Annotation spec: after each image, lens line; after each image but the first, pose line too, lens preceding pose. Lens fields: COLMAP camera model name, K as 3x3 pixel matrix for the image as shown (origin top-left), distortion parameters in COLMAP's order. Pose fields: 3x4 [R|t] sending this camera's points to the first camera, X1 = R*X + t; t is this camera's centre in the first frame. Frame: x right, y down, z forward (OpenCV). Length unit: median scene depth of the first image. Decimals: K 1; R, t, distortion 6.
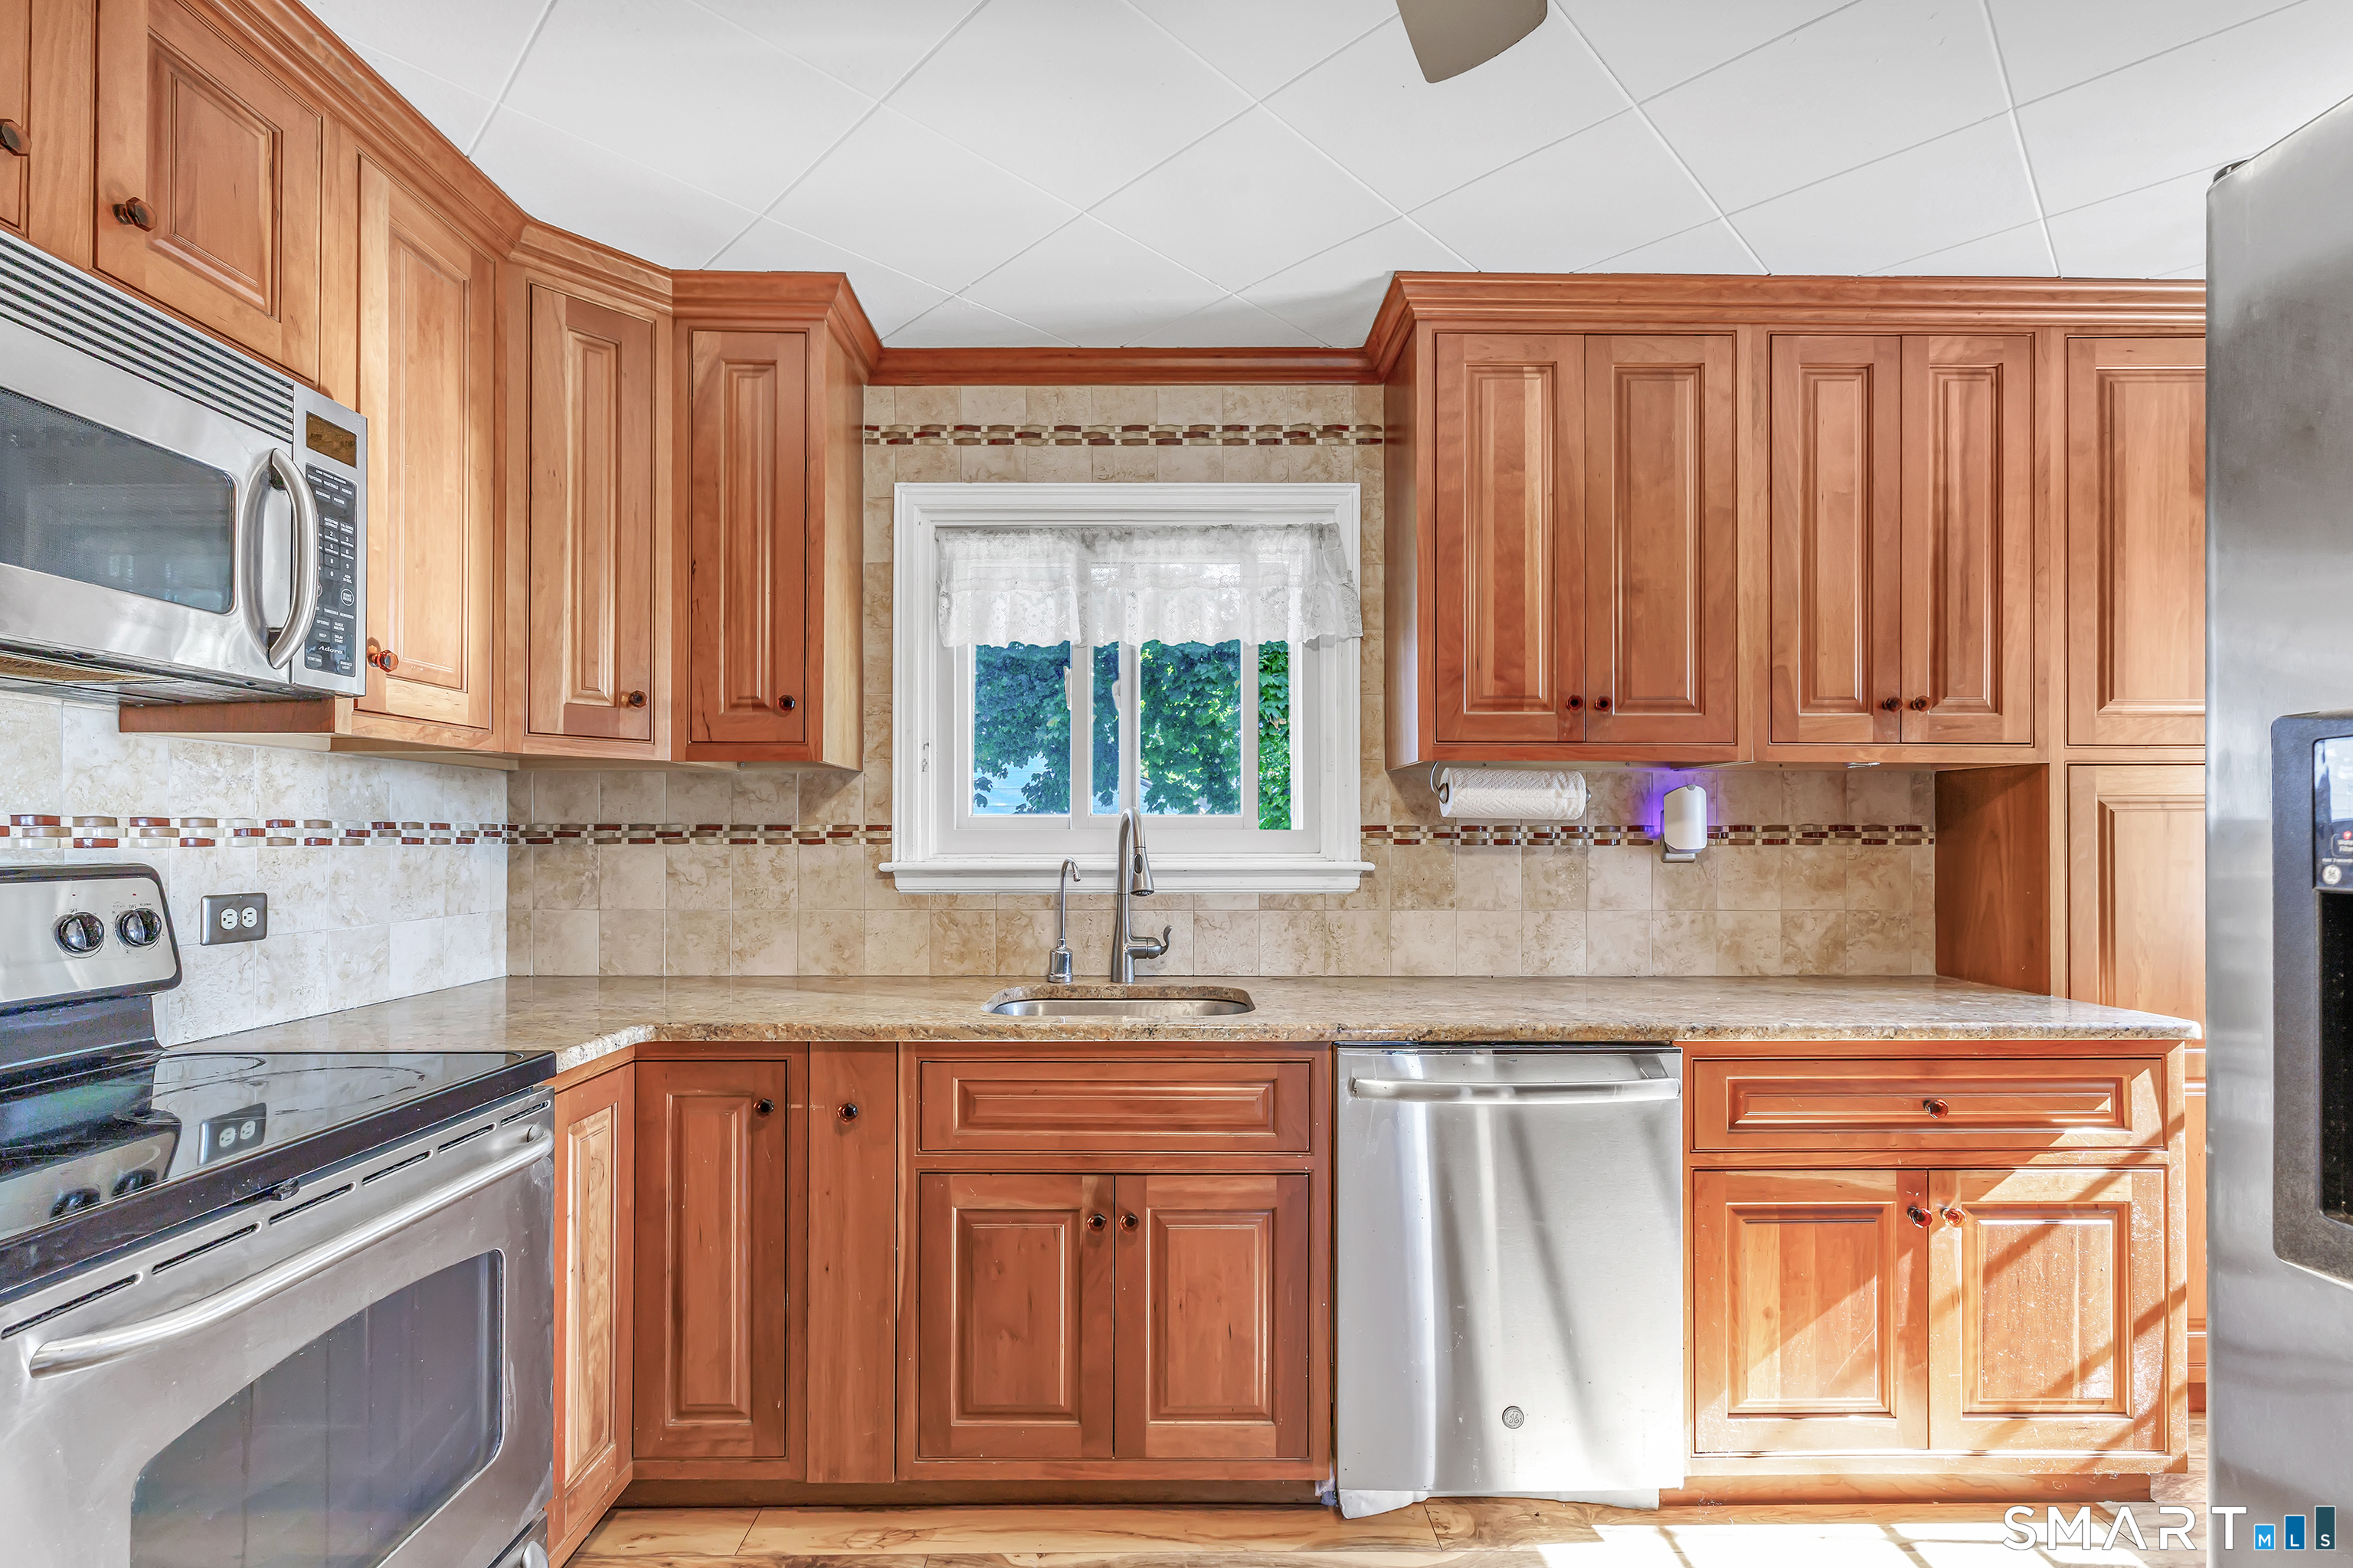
lens RADIAL K [[1073.7, 0, 1158.8], [0, 1073.7, 853.0], [0, 0, 1]] dist [0.000079, 0.001077]
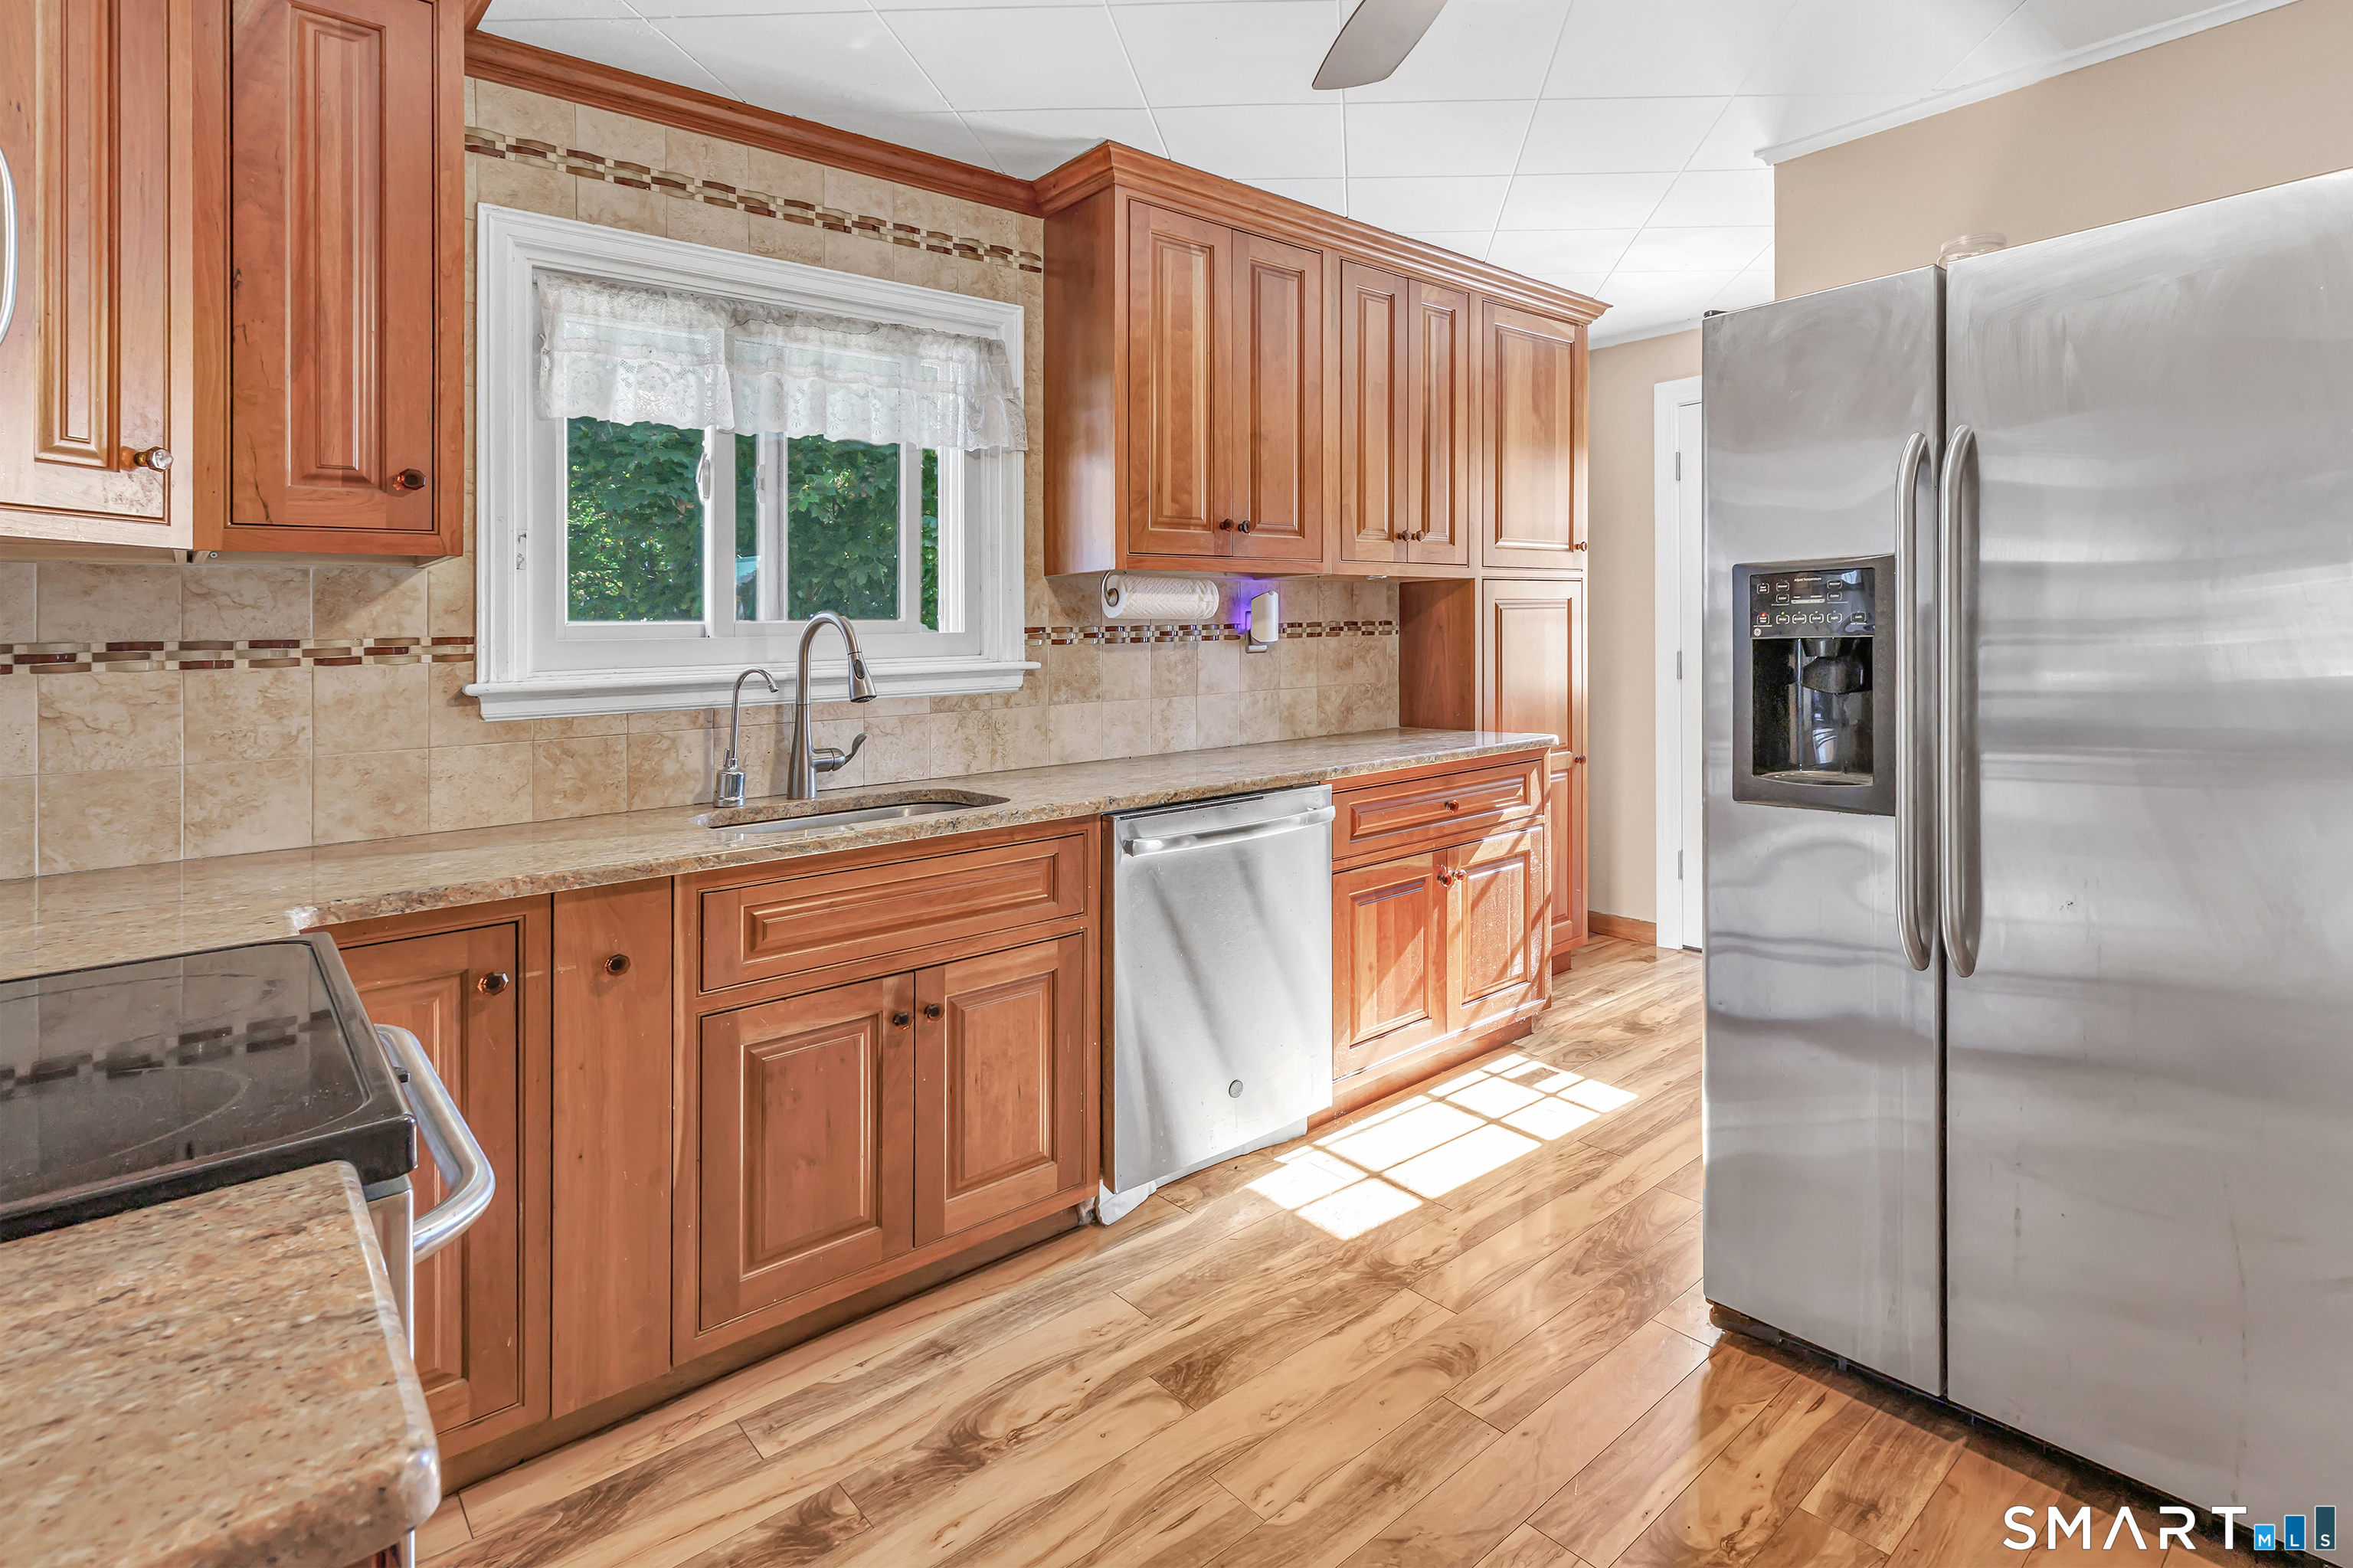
lens RADIAL K [[1207.2, 0, 1331.7], [0, 1207.2, 717.1], [0, 0, 1]] dist [0.001046, 0.001149]
pose [[0.718414, -0.067222, 0.692360, -0.489626], [0.037529, 0.997616, 0.057918, 0.005920], [-0.694603, -0.015626, 0.719224, -0.091692]]
